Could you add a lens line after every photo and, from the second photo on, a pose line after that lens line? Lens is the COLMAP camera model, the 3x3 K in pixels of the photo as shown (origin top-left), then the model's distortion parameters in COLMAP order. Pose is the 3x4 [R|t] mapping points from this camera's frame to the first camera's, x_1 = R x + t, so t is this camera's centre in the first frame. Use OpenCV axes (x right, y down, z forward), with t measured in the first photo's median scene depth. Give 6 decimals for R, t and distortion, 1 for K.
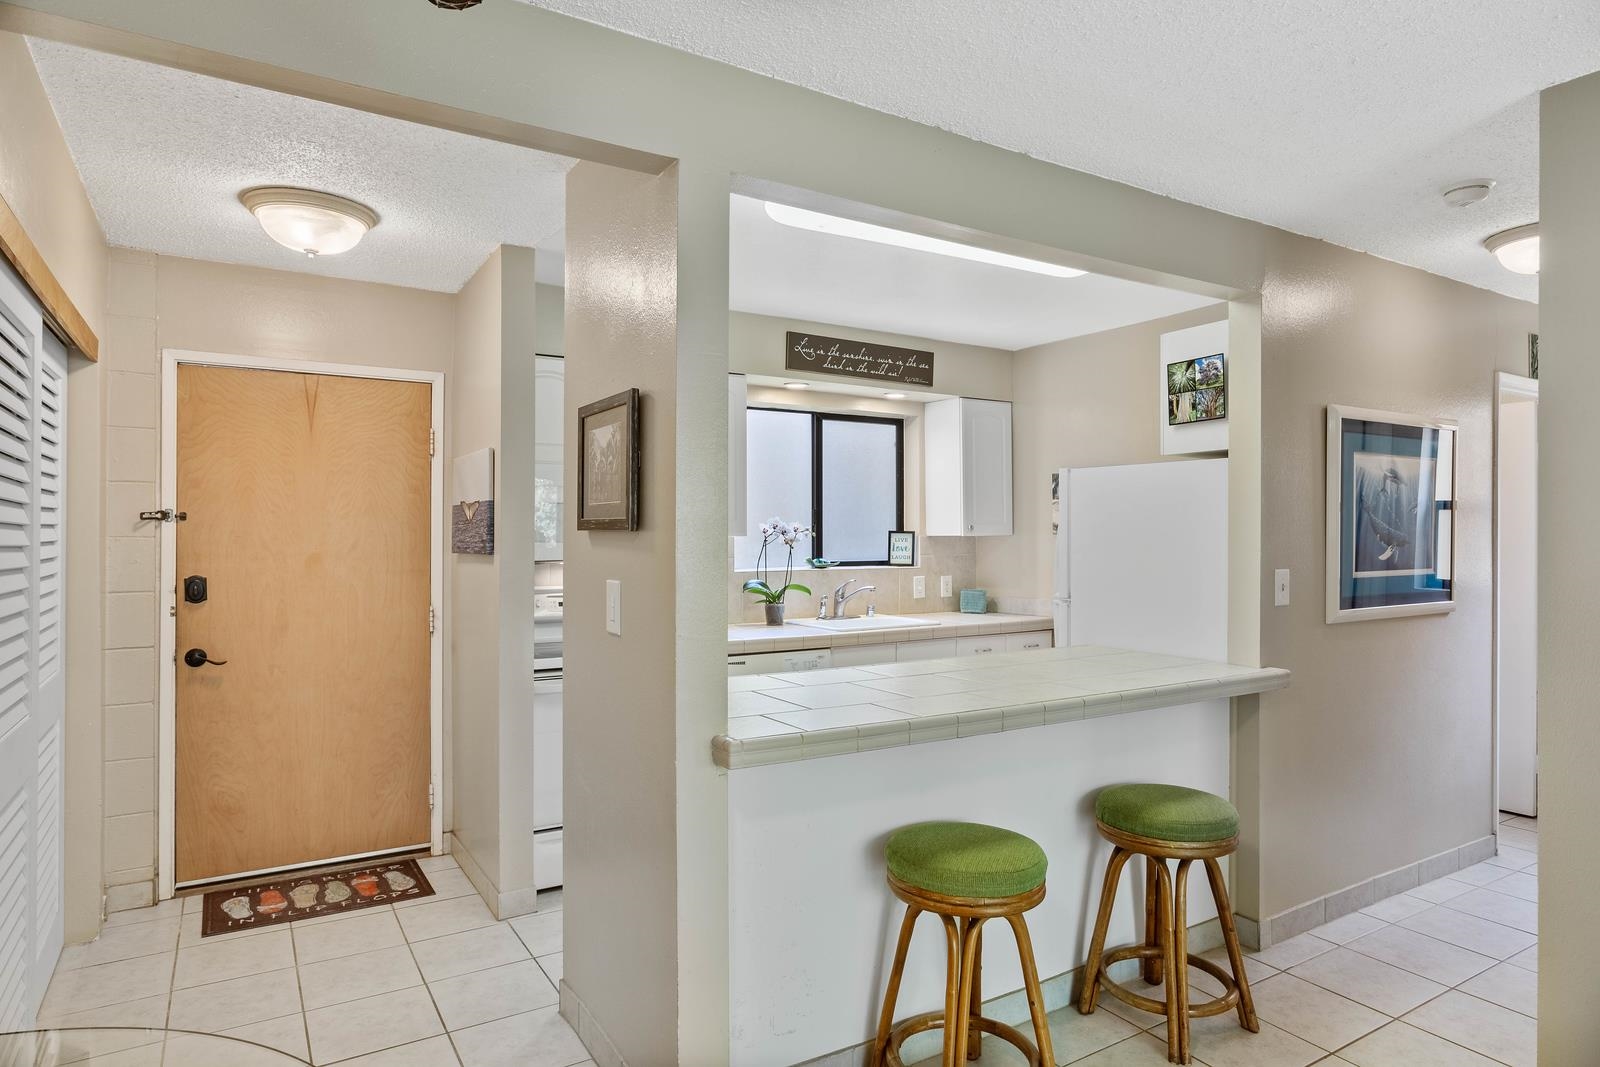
lens RADIAL K [[939.5, 0, 800.0], [0, 939.5, 533.5], [0, 0, 1]] dist [-0.004836, -0.000342]
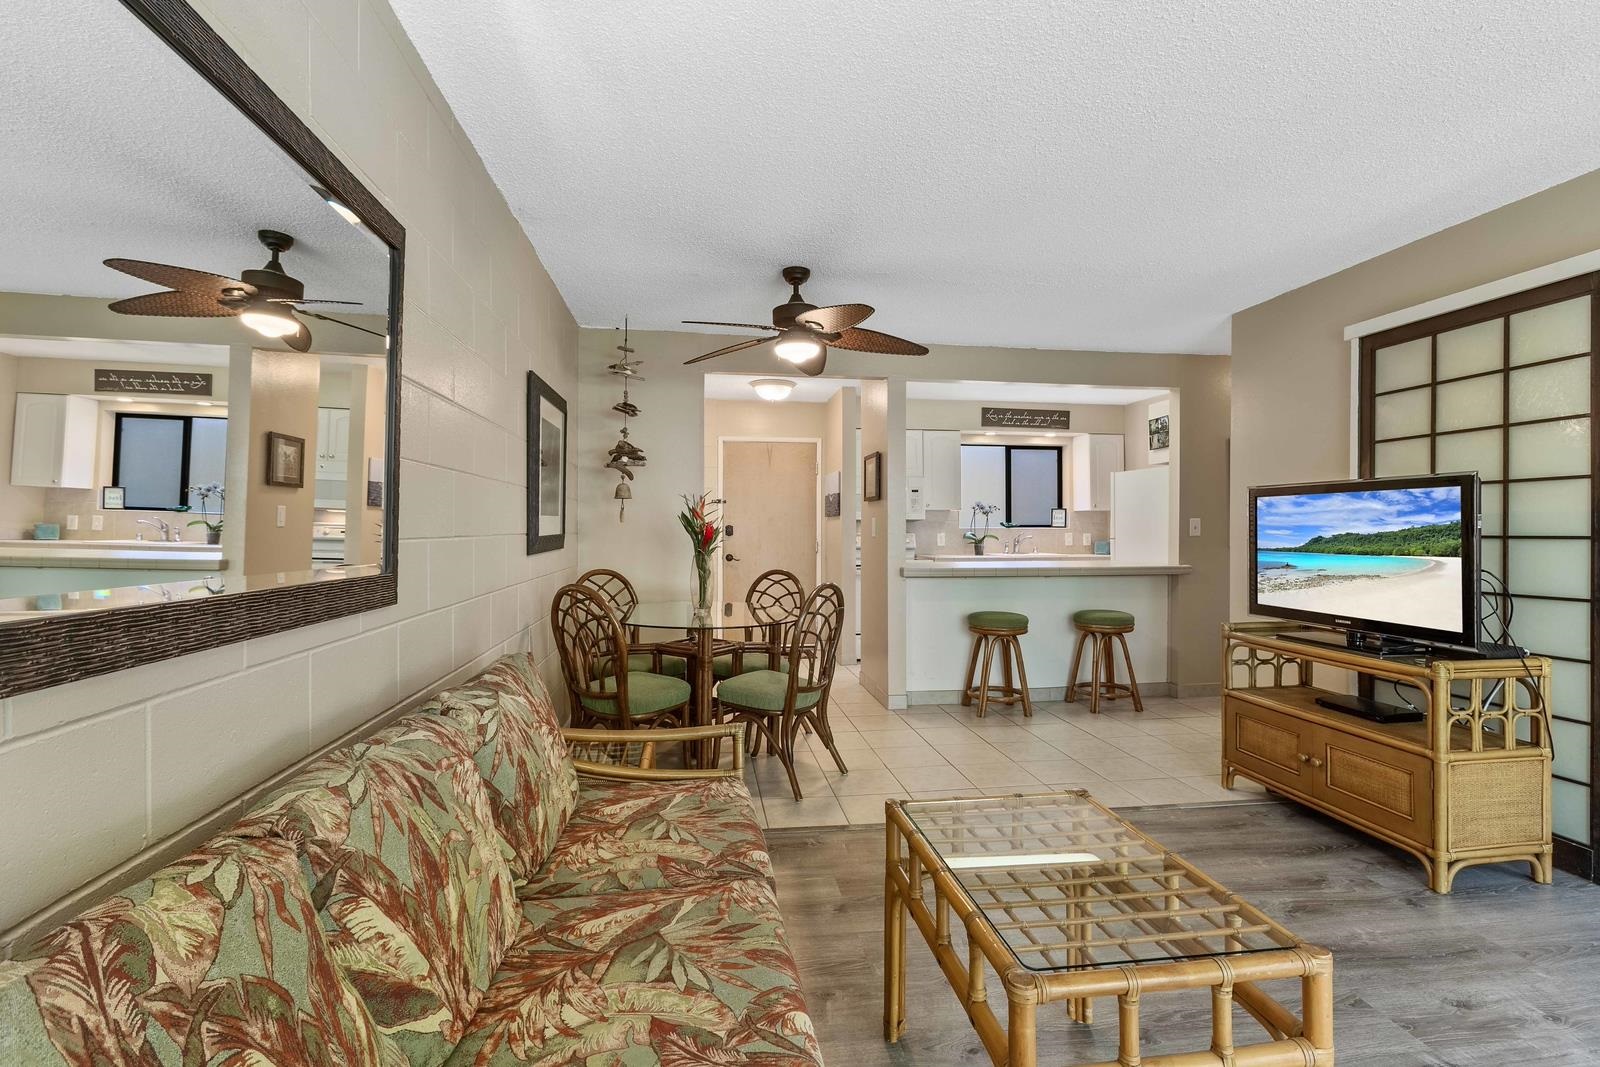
lens RADIAL K [[734.4, 0, 807.2], [0, 734.4, 526.3], [0, 0, 1]] dist [-0.001276, 0.000084]
pose [[0.920823, -0.000957, -0.389981, 0.243851], [-0.000064, 0.999997, -0.002605, 0.040669], [0.389982, 0.002423, 0.920819, -0.563792]]
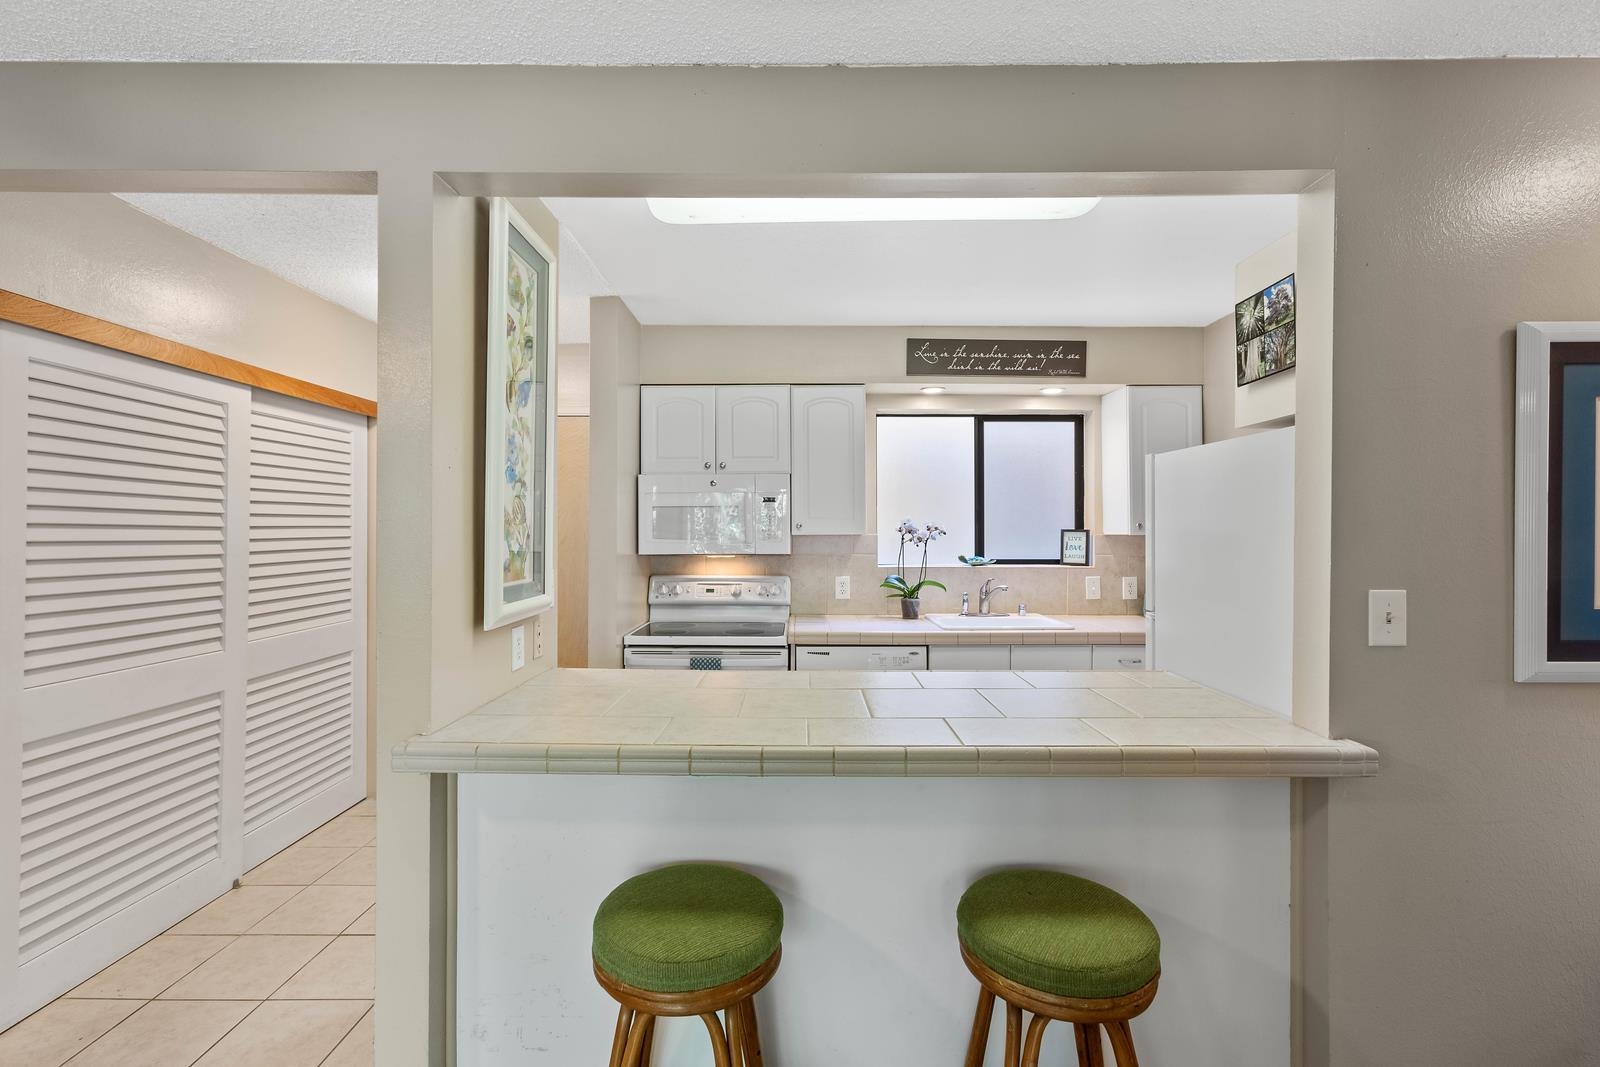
lens RADIAL K [[713.5, 0, 797.9], [0, 713.5, 530.3], [0, 0, 1]] dist [-0.001225, 0.000592]
pose [[0.847701, 0.000462, -0.530474, 0.293895], [-0.000872, 0.999999, -0.000524, -0.001433], [0.530474, 0.000907, 0.847701, 0.252286]]
